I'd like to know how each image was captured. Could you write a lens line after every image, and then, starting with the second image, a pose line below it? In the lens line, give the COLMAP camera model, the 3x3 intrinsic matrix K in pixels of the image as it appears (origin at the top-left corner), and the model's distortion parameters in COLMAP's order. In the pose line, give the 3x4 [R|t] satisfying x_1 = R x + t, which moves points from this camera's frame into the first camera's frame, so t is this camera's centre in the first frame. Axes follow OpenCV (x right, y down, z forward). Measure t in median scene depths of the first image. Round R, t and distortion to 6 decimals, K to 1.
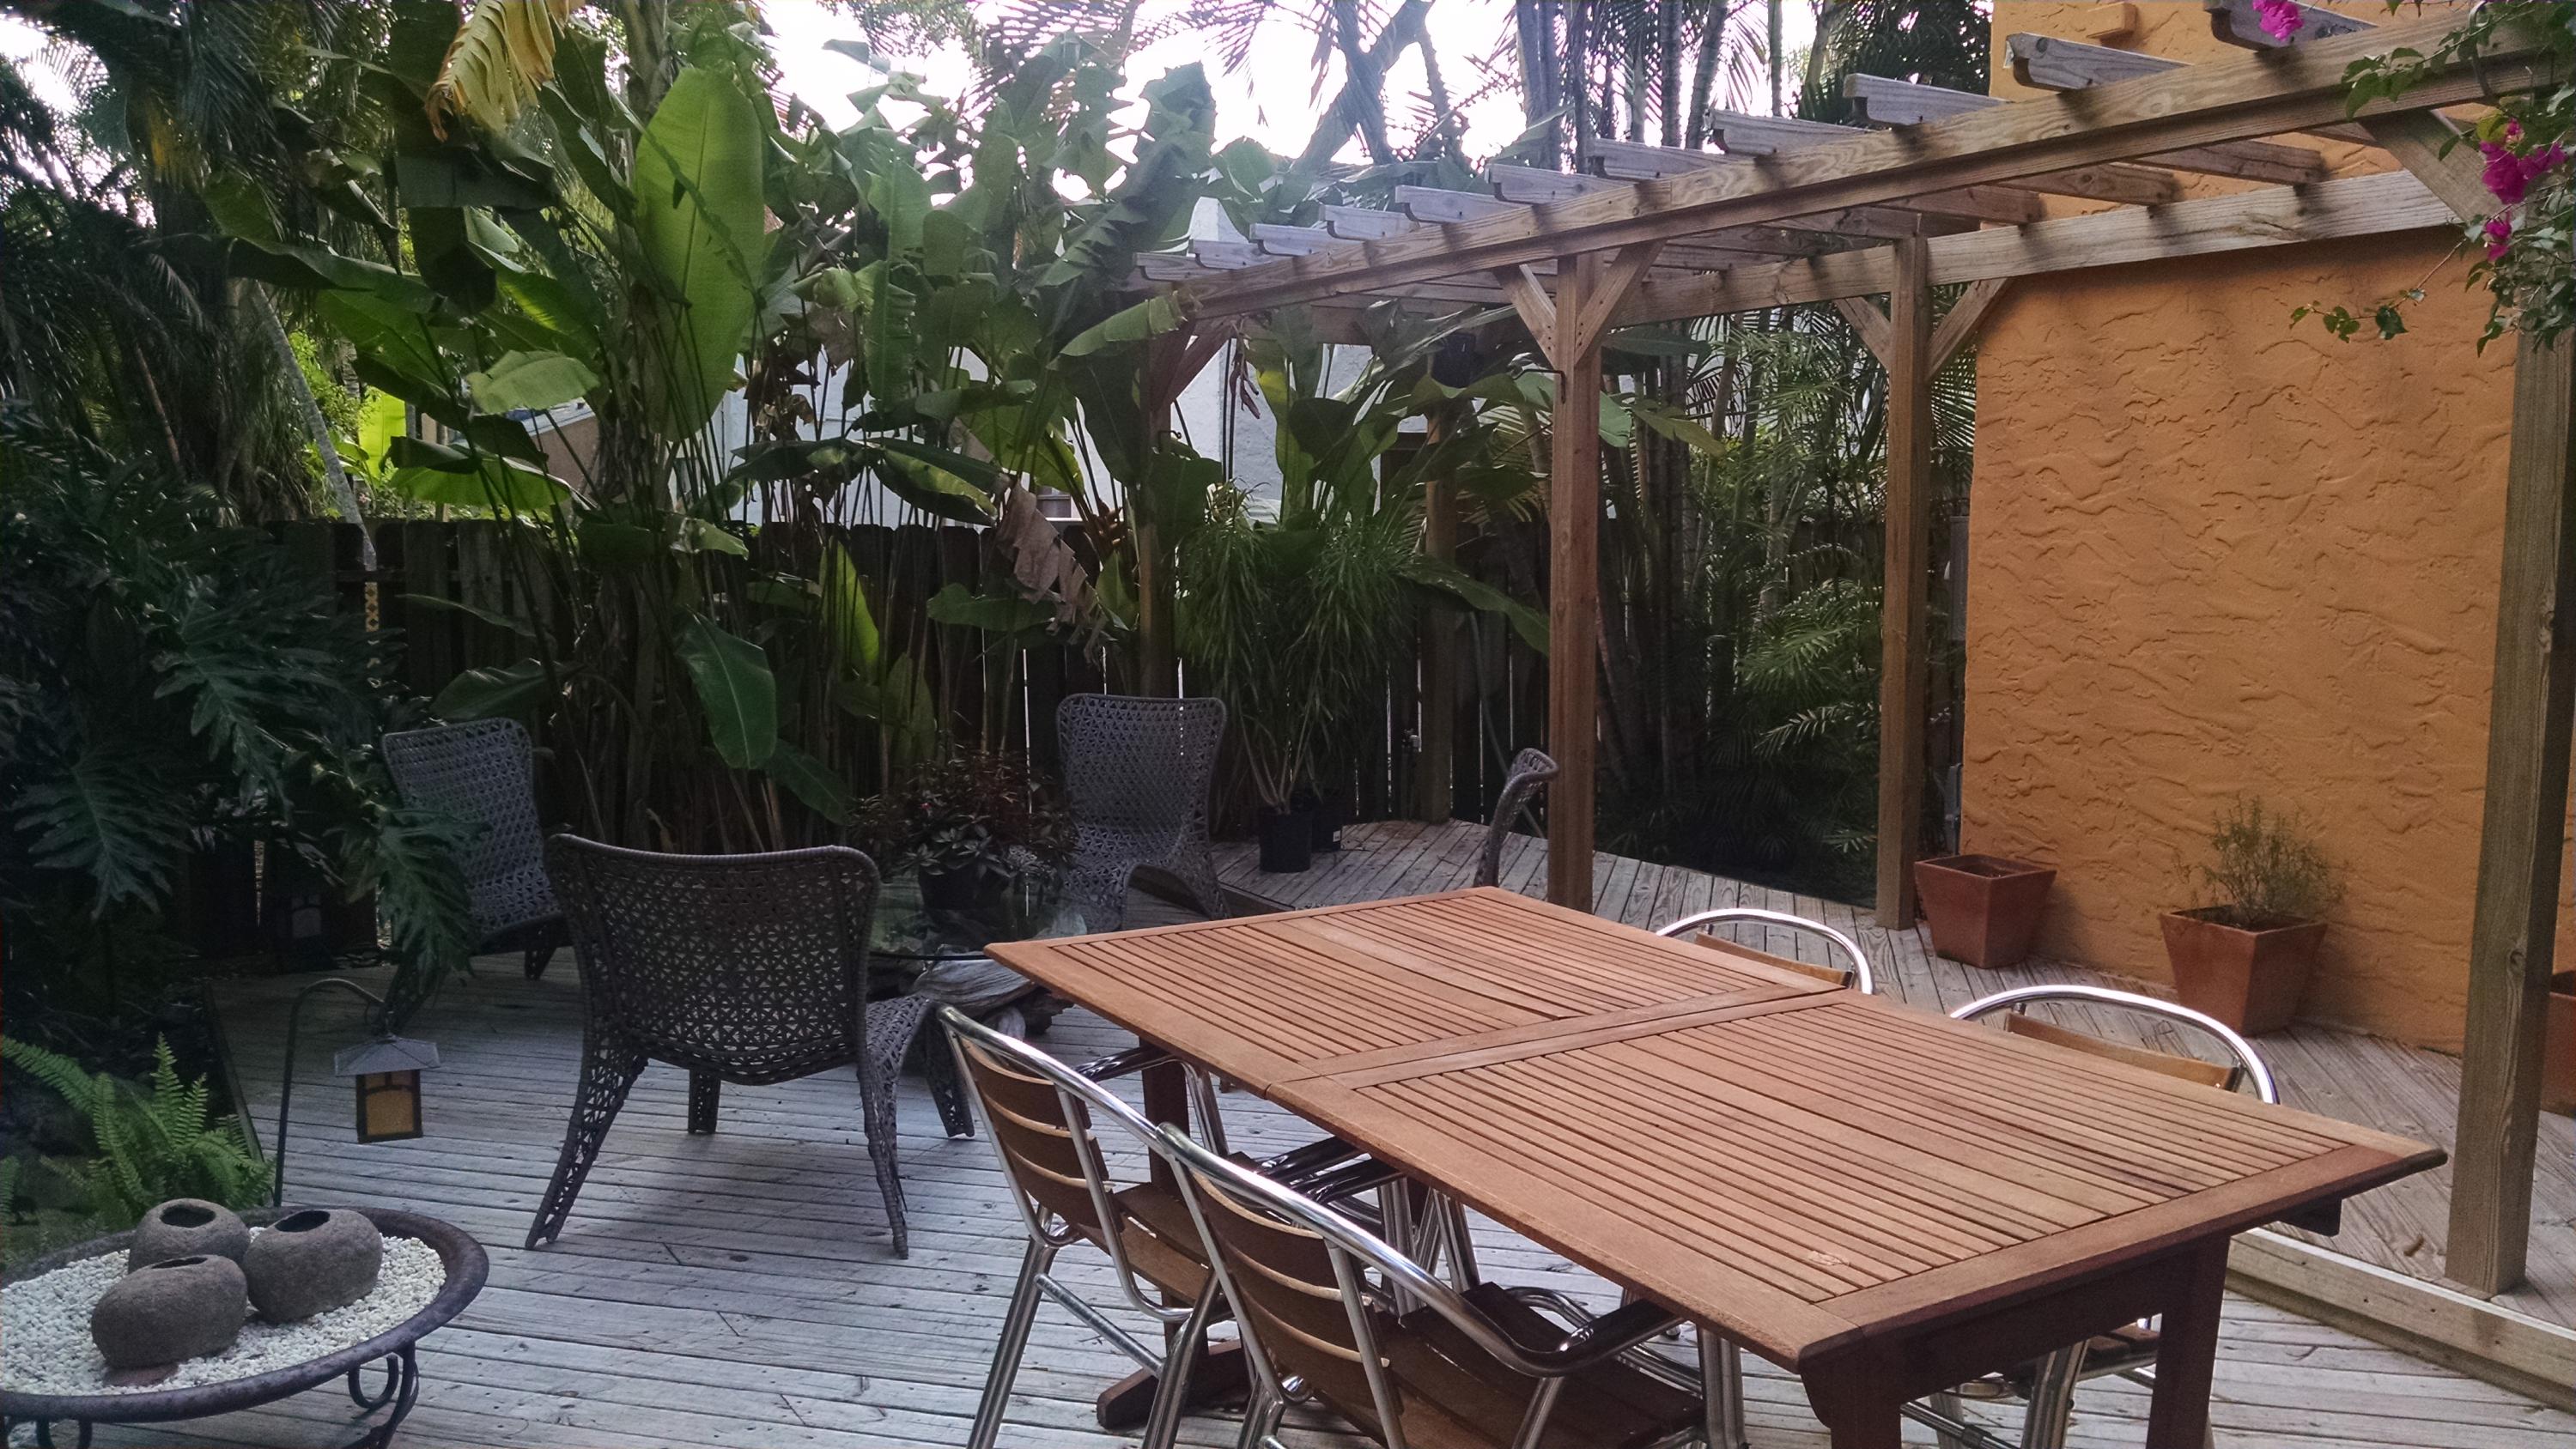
lens RADIAL K [[1945.5, 0, 1286.4], [0, 1945.5, 725.8], [0, 0, 1]] dist [0.013538, -0.005359]
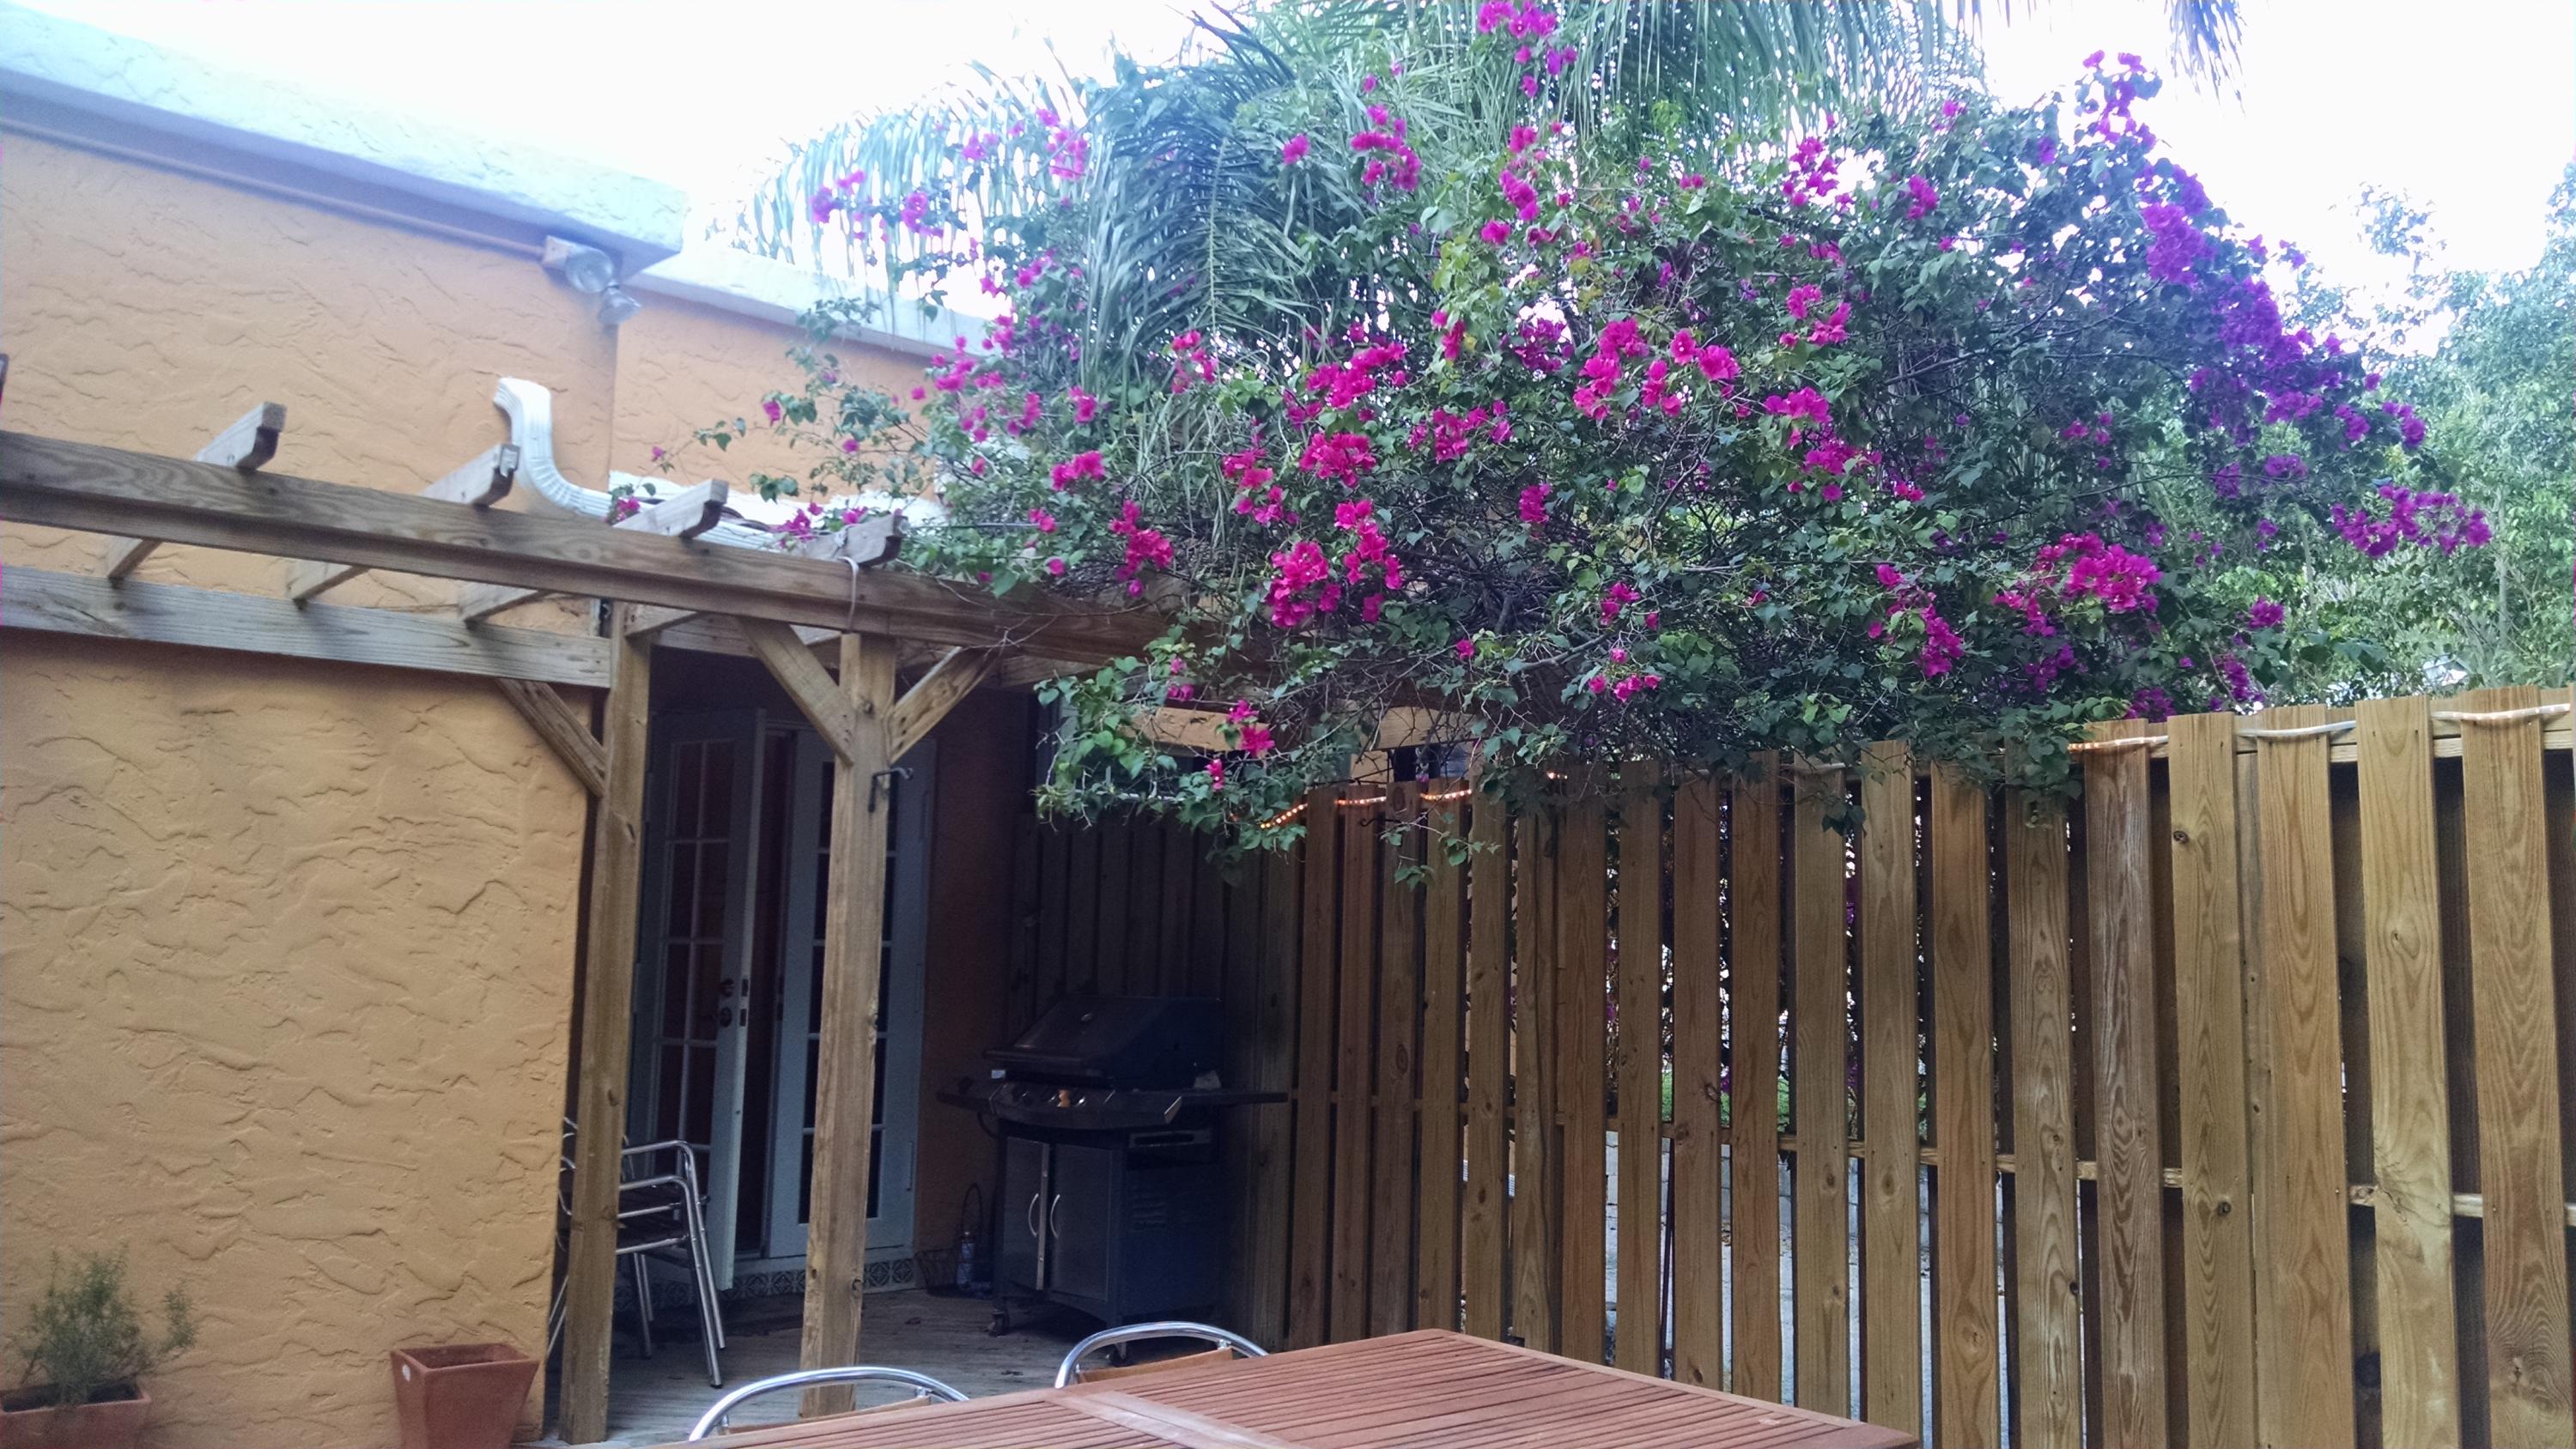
lens RADIAL K [[1945.5, 0, 1286.4], [0, 1945.5, 723.7], [0, 0, 1]] dist [0.013538, -0.005359]
pose [[-0.142170, 0.109257, 0.983794, -0.484686], [0.088112, 0.991341, -0.097362, -0.066616], [-0.985913, 0.072842, -0.150566, 0.597412]]
